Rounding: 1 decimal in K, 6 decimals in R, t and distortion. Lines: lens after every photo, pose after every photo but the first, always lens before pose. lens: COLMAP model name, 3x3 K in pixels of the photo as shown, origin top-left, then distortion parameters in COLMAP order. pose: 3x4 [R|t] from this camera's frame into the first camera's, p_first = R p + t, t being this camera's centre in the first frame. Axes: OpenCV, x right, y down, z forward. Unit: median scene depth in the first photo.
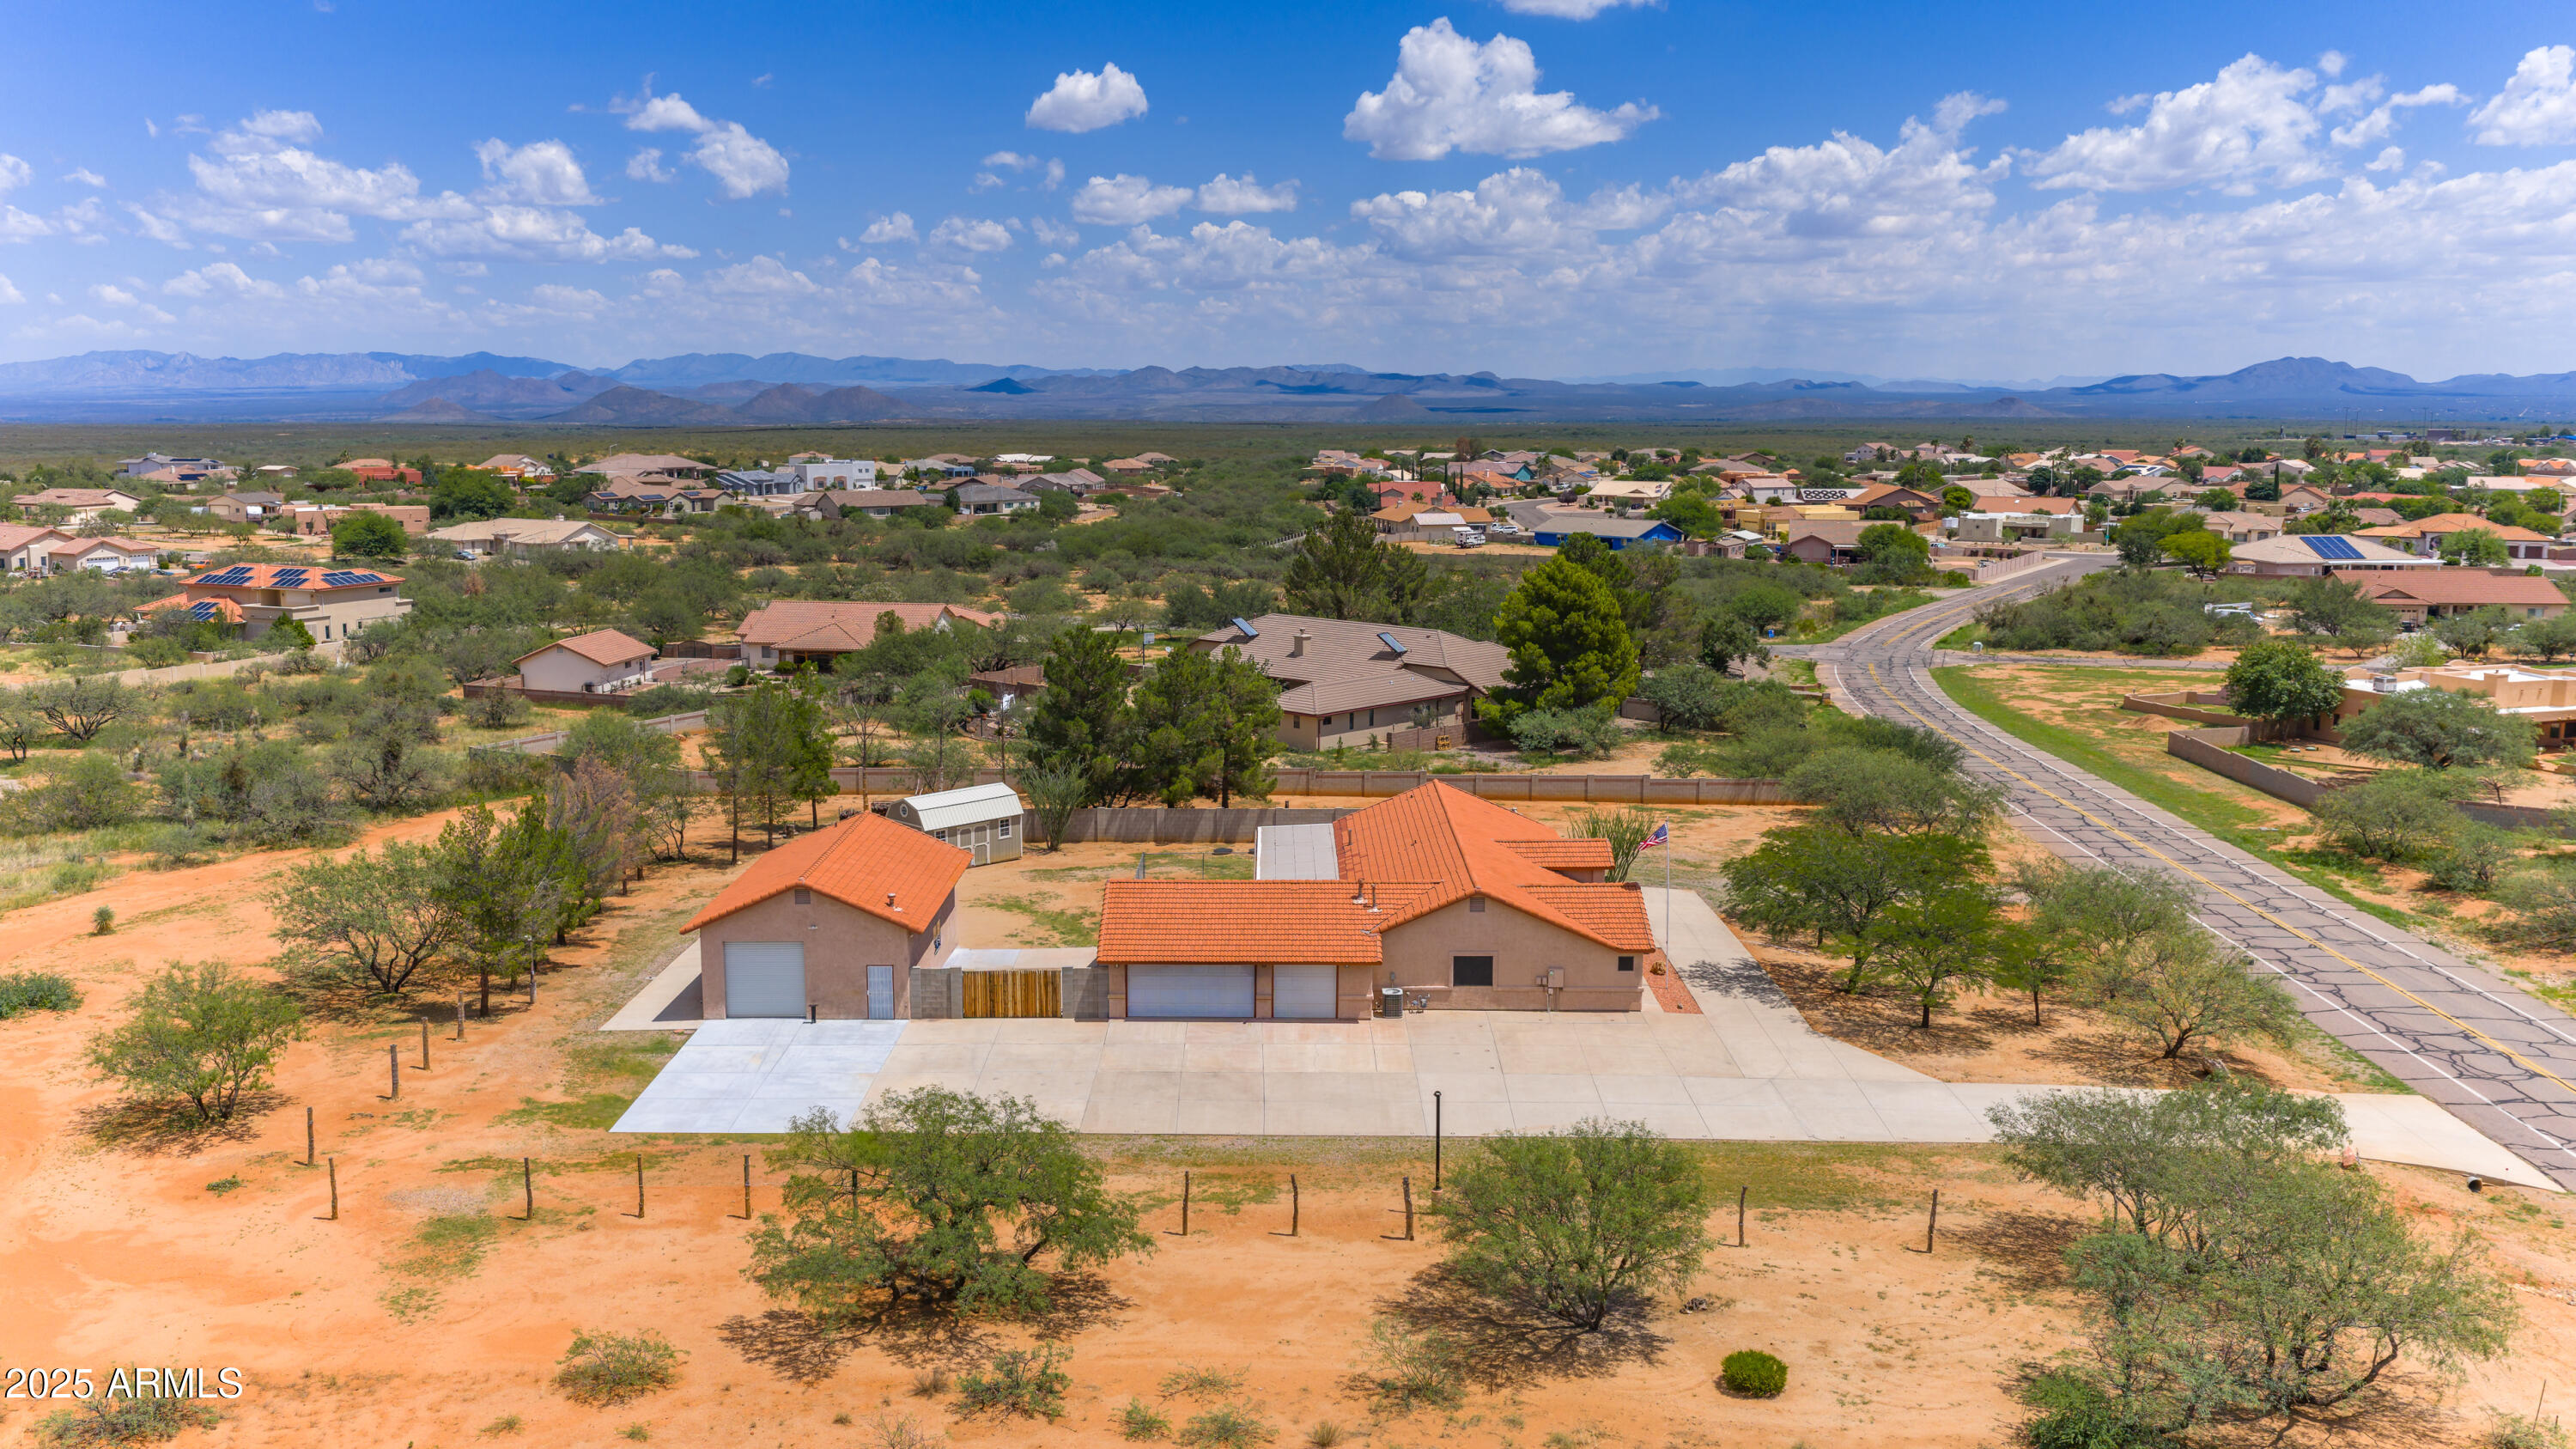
lens RADIAL K [[2143.5, 0, 1294.7], [0, 2143.5, 723.2], [0, 0, 1]] dist [0.009477, -0.023656]
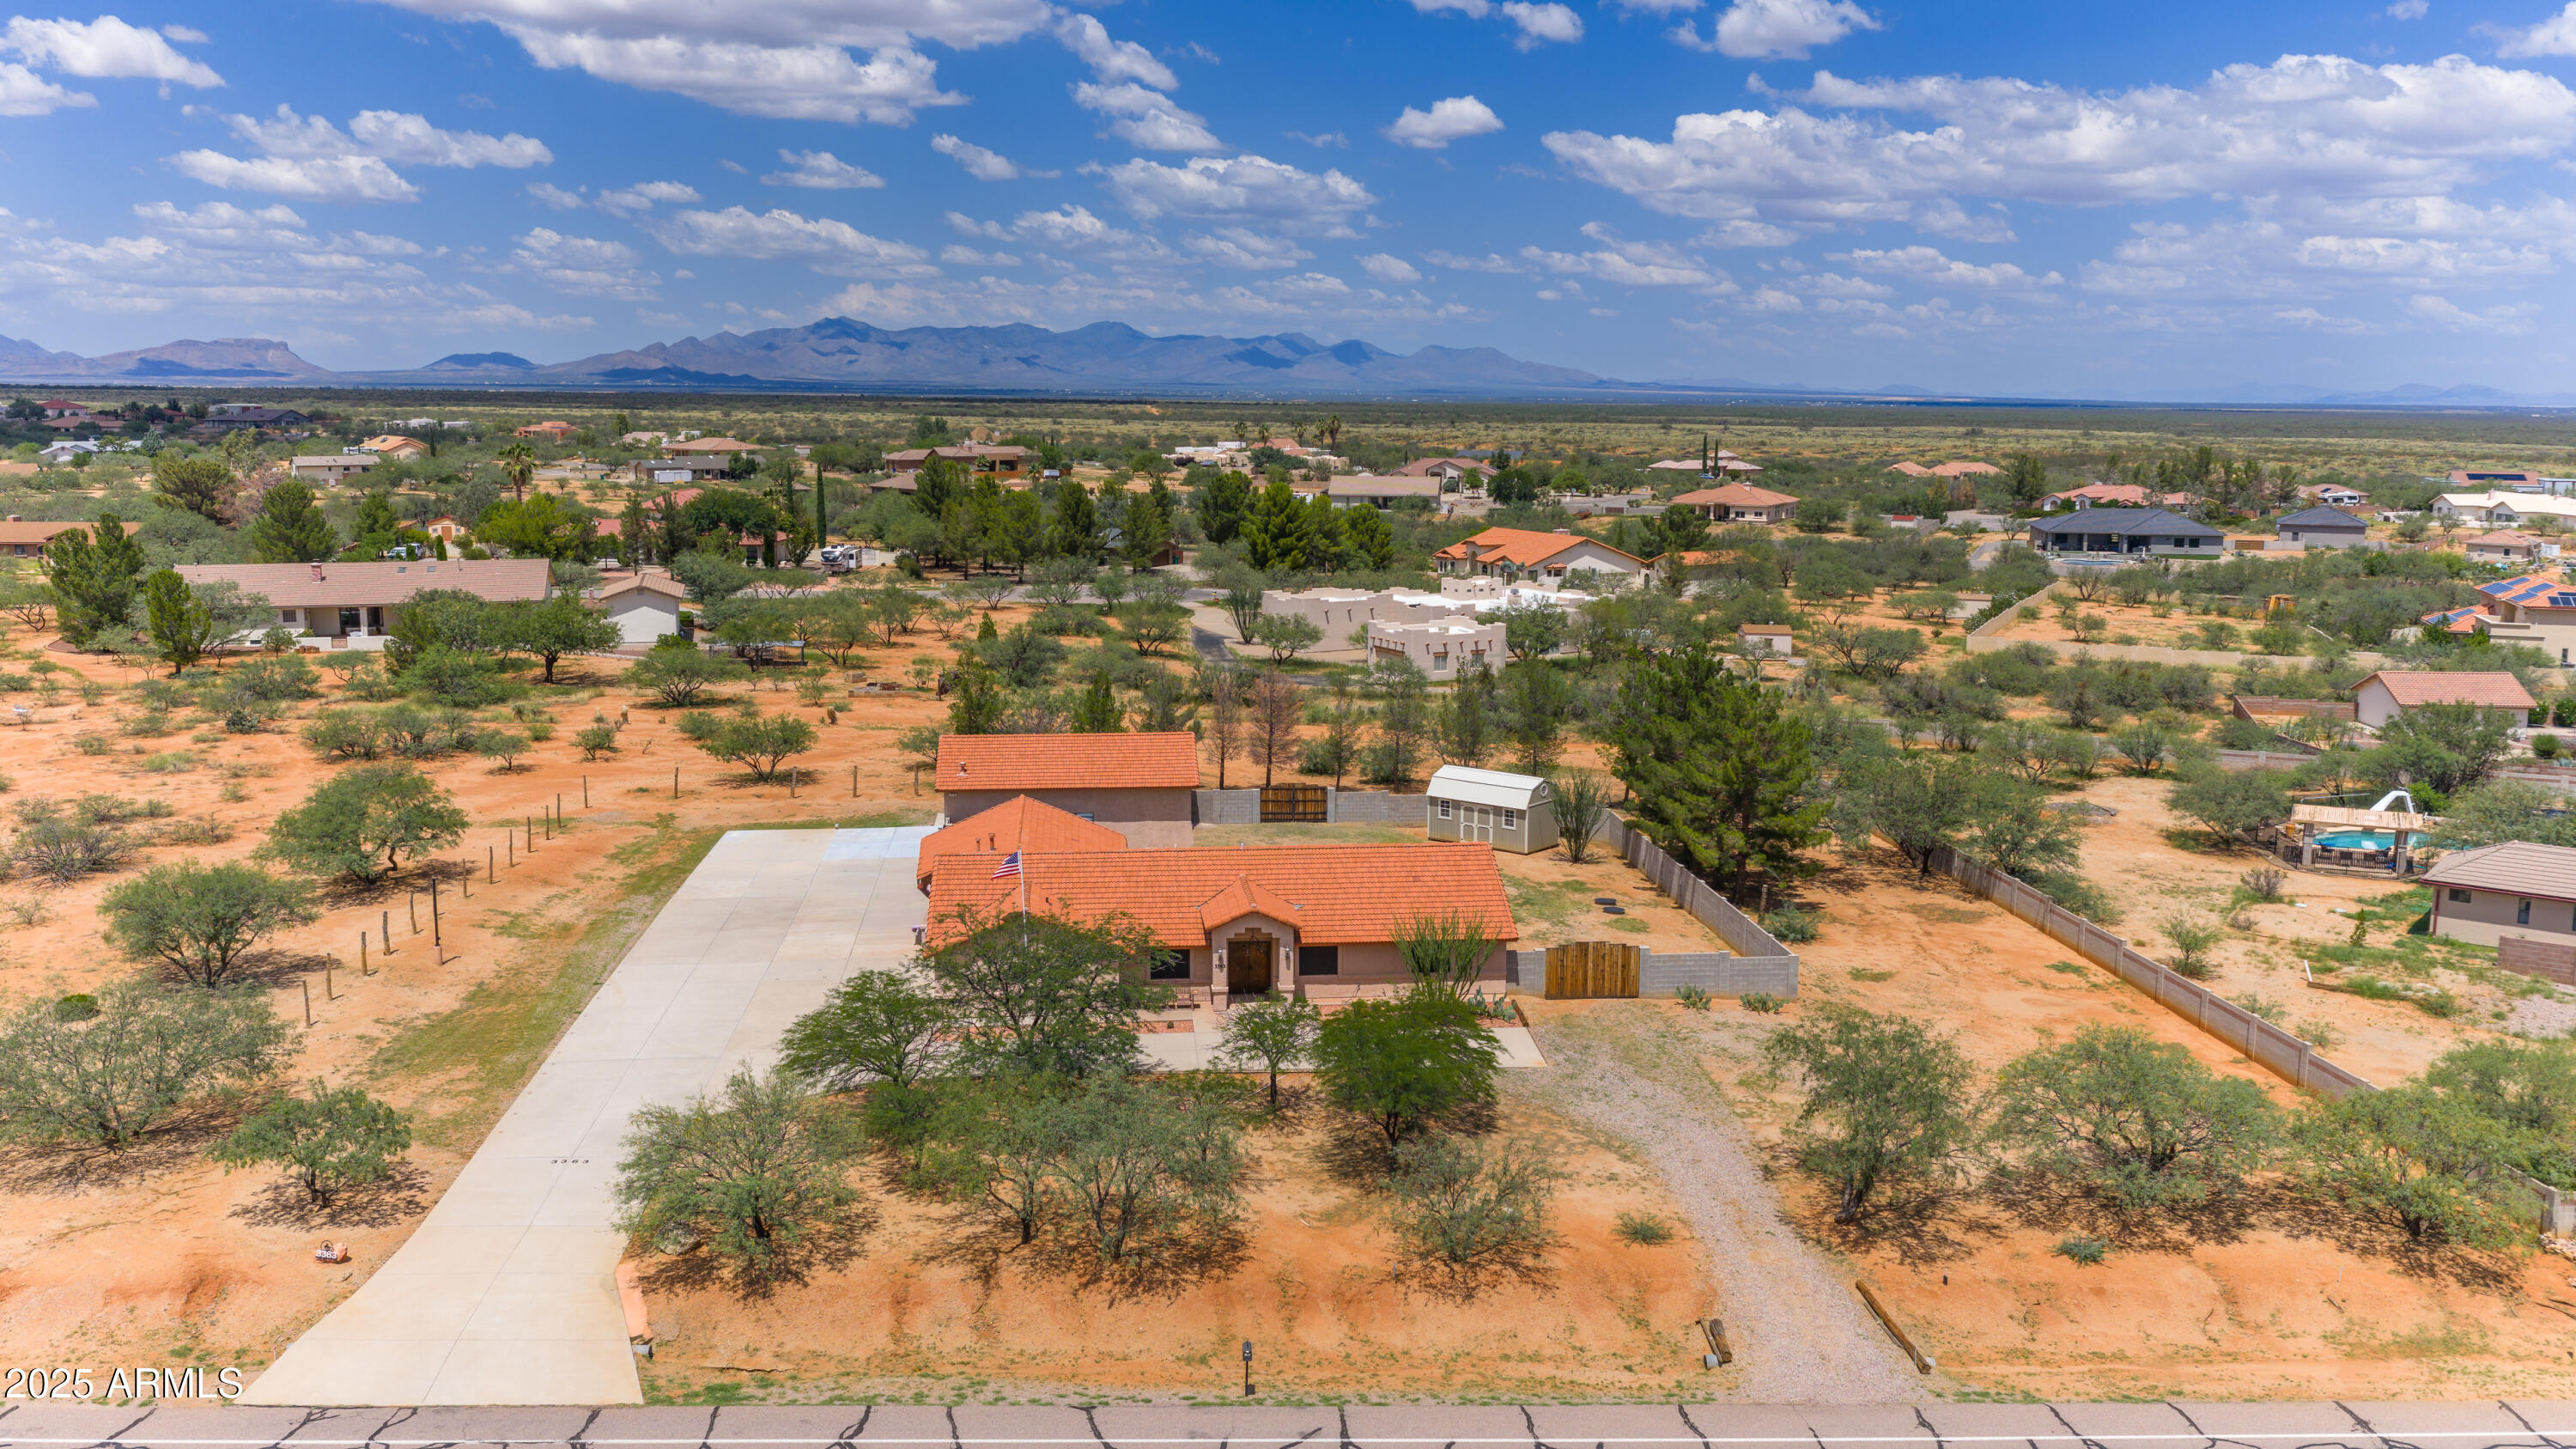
lens RADIAL K [[2143.5, 0, 1294.7], [0, 2143.5, 723.2], [0, 0, 1]] dist [0.009477, -0.023656]
pose [[0.091691, 0.155179, -0.983622, 0.853606], [-0.156729, 0.977720, 0.139638, -0.121917], [0.983376, 0.141359, 0.113969, 0.789666]]
